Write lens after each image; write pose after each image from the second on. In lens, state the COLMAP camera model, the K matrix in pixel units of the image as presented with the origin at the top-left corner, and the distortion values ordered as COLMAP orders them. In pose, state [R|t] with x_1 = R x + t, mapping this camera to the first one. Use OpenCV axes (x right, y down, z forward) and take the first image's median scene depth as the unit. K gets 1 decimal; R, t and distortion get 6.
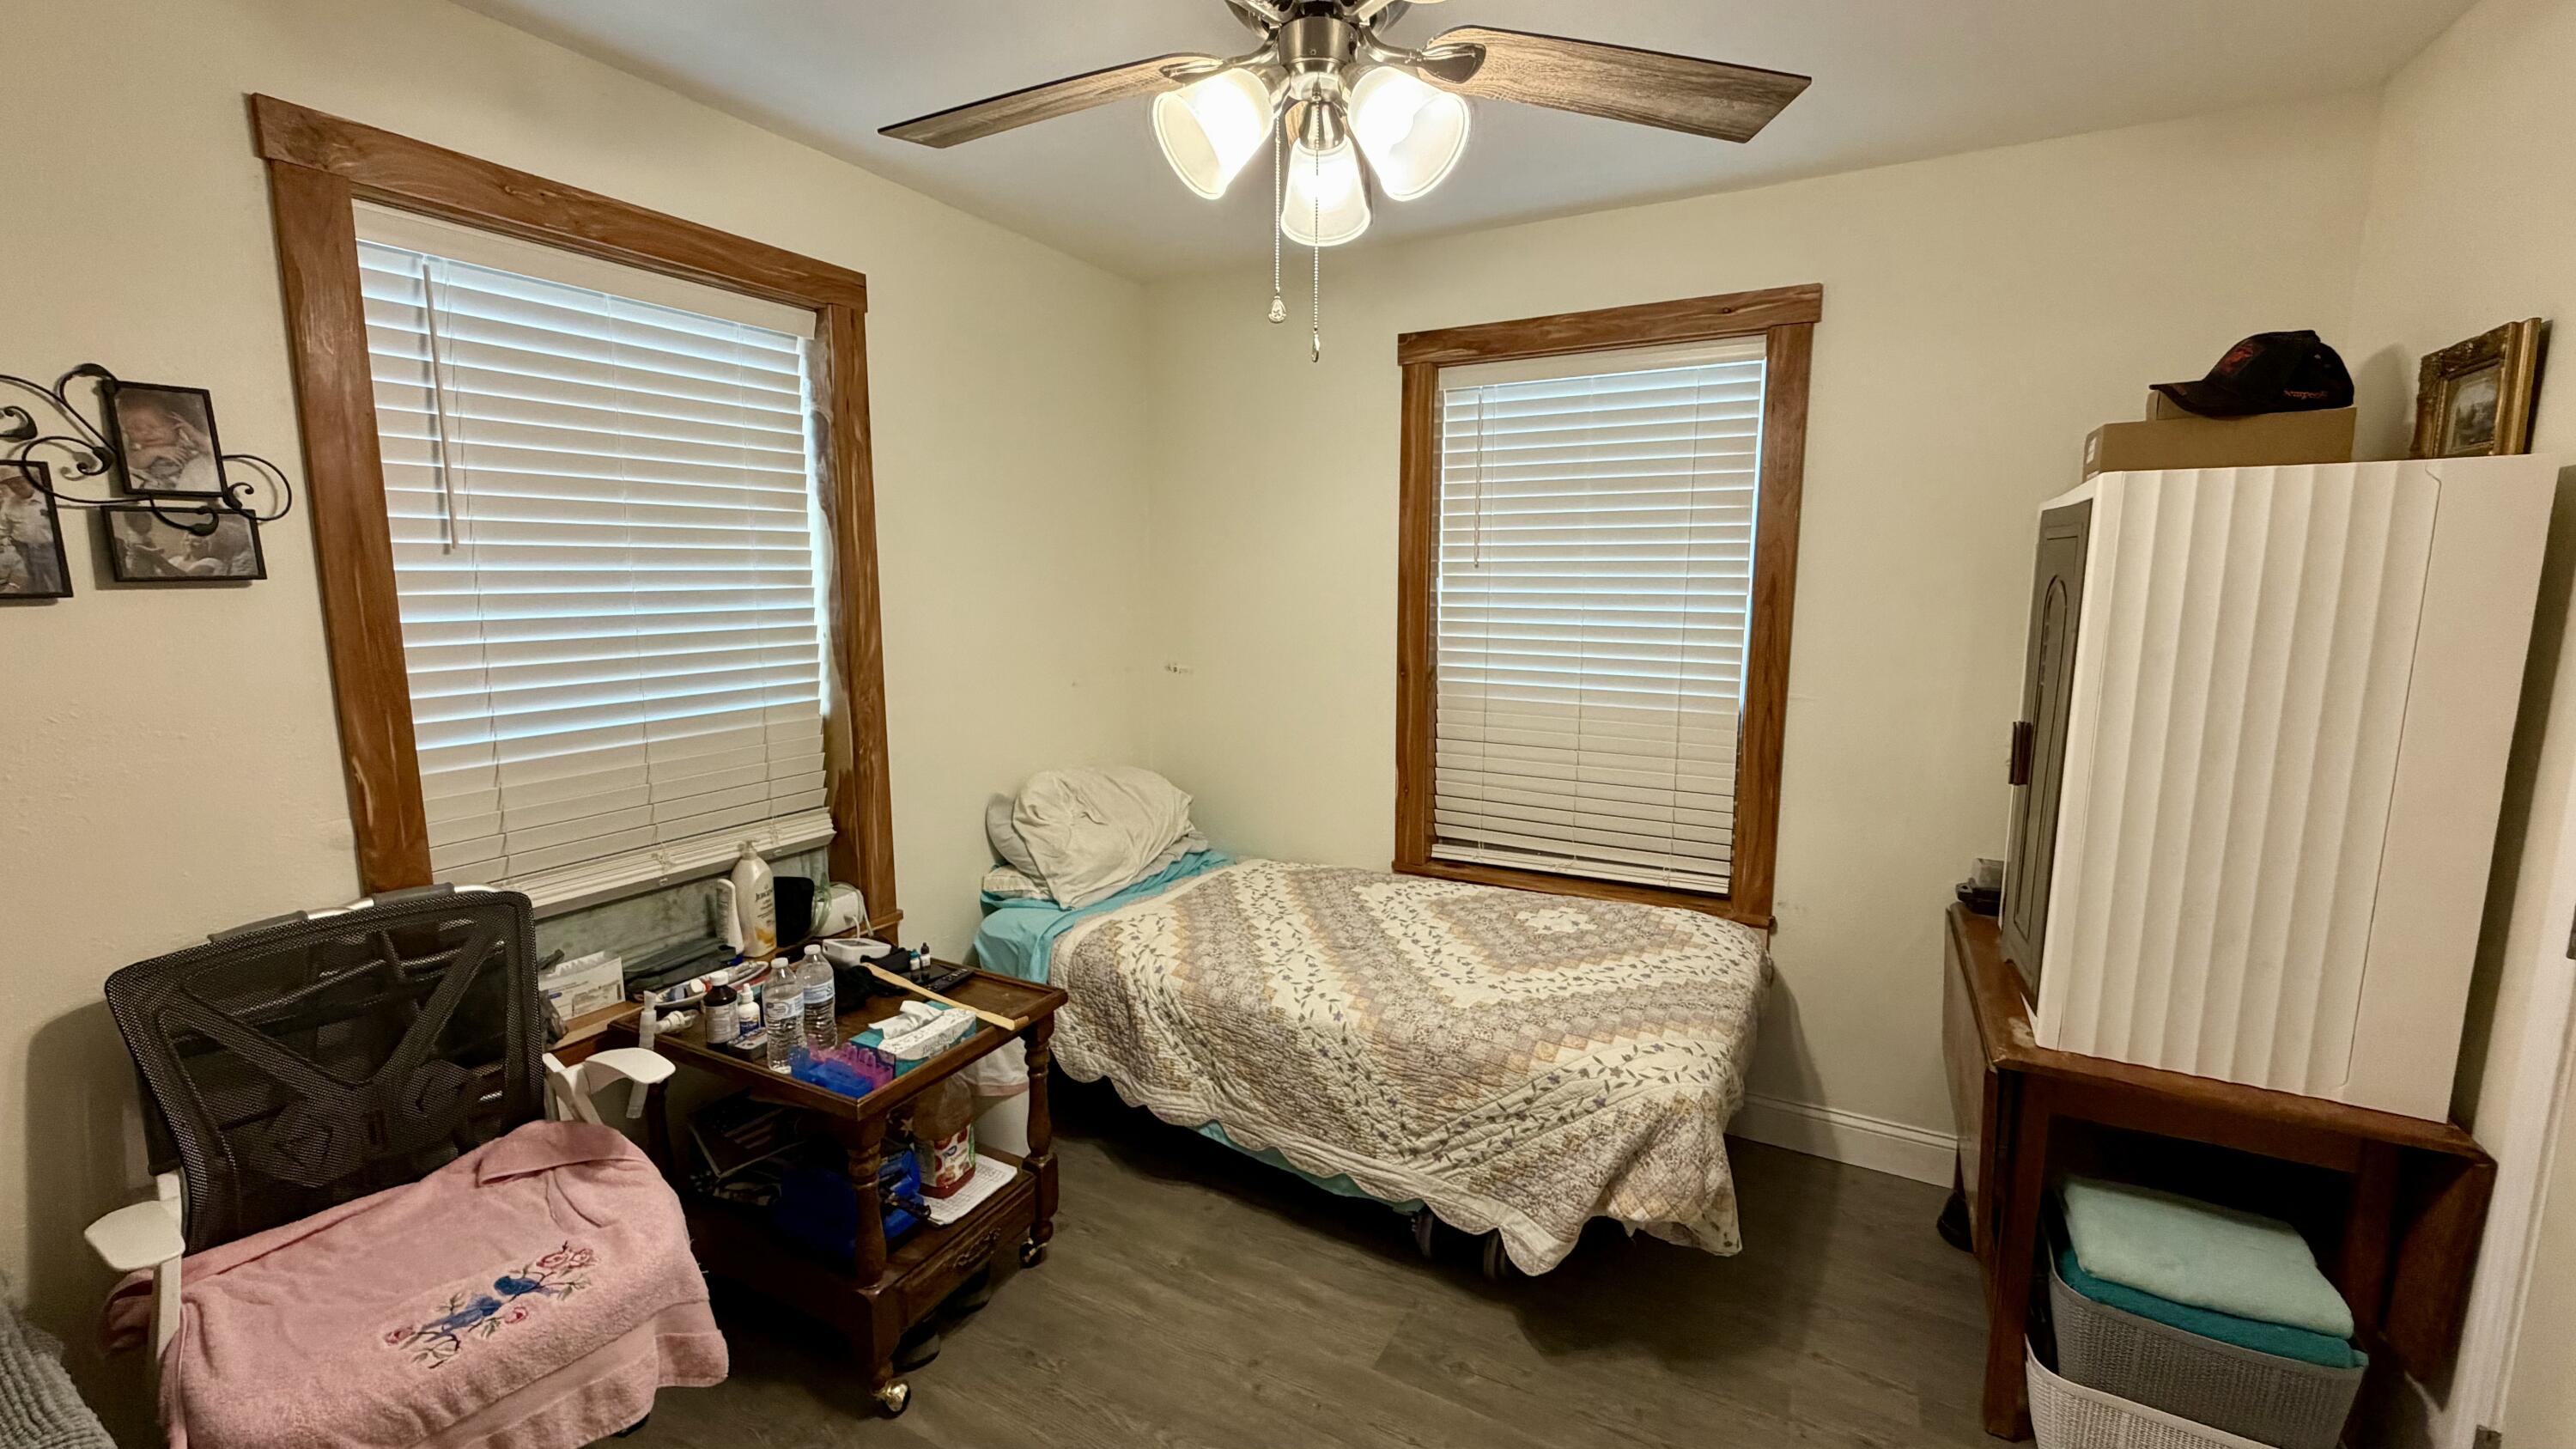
lens RADIAL K [[1026.4, 0, 1280.0], [0, 1026.4, 724.0], [0, 0, 1]] dist [-0.000658, 0.000110]
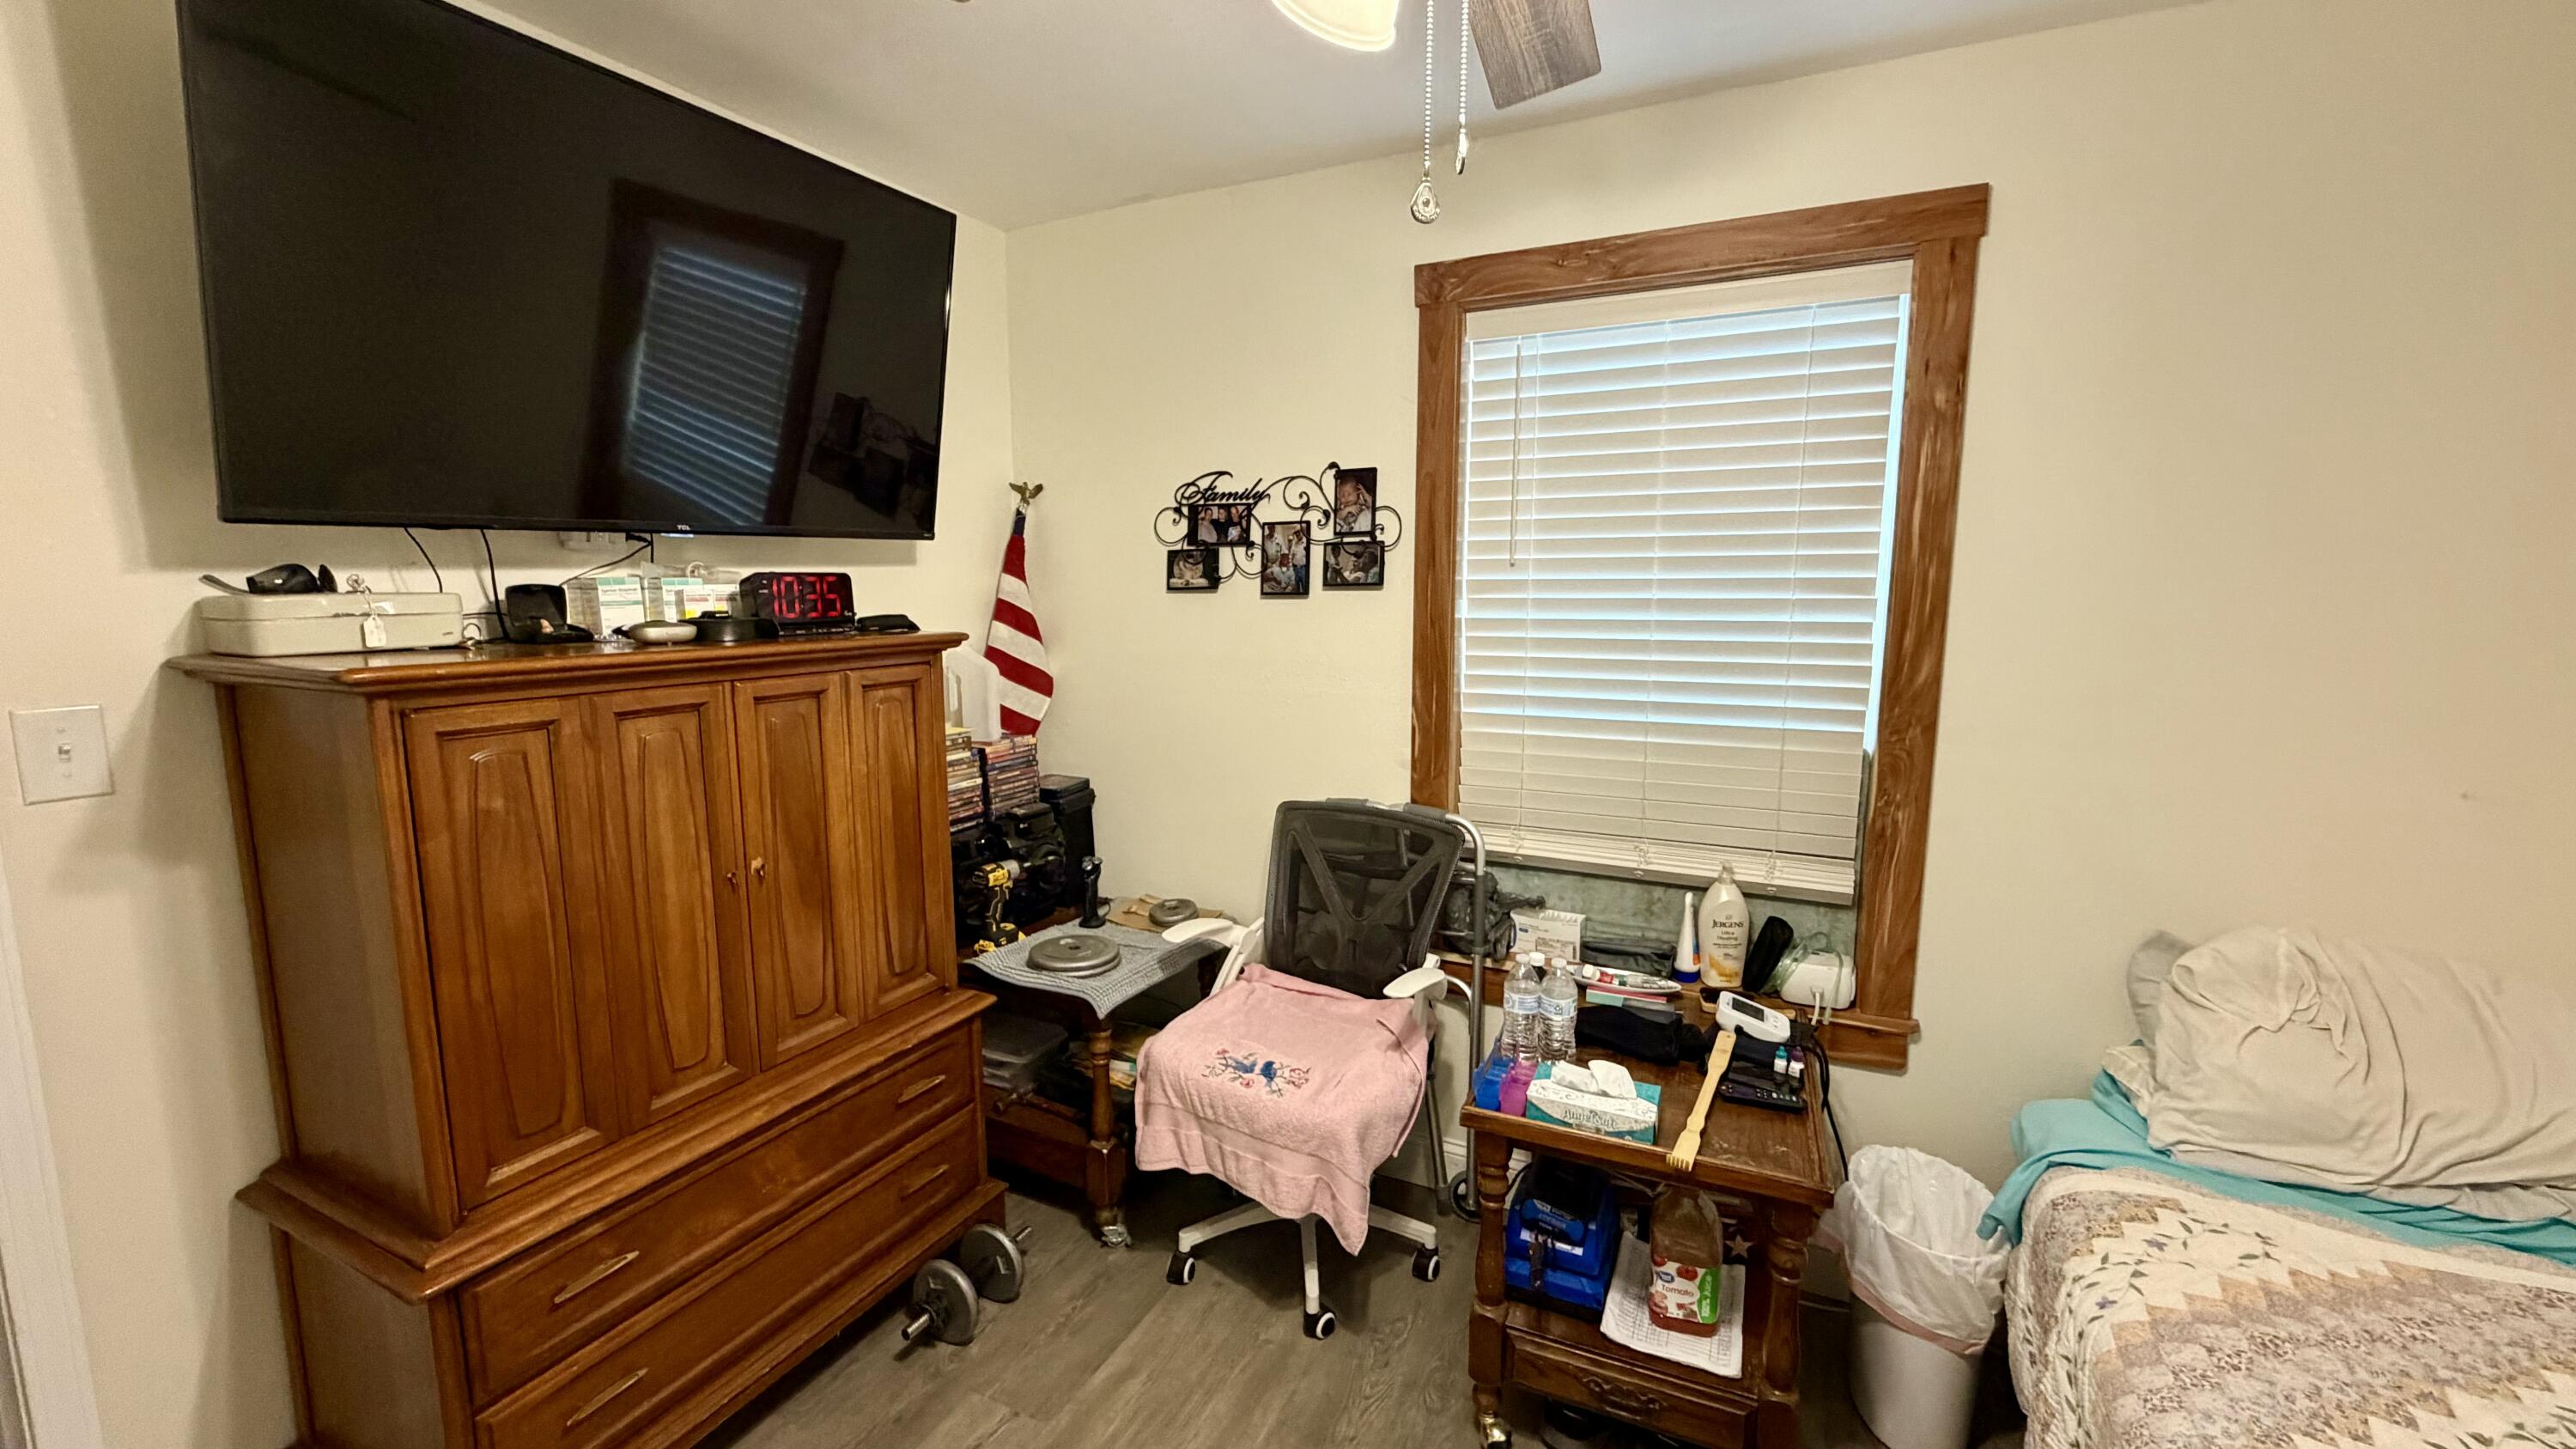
lens RADIAL K [[1026.4, 0, 1289.1], [0, 1026.4, 727.3], [0, 0, 1]] dist [-0.000658, 0.000110]
pose [[0.046828, 0.133147, -0.989989, 0.458985], [-0.146374, 0.981293, 0.125054, -0.083153], [0.988120, 0.139053, 0.065441, 0.631751]]
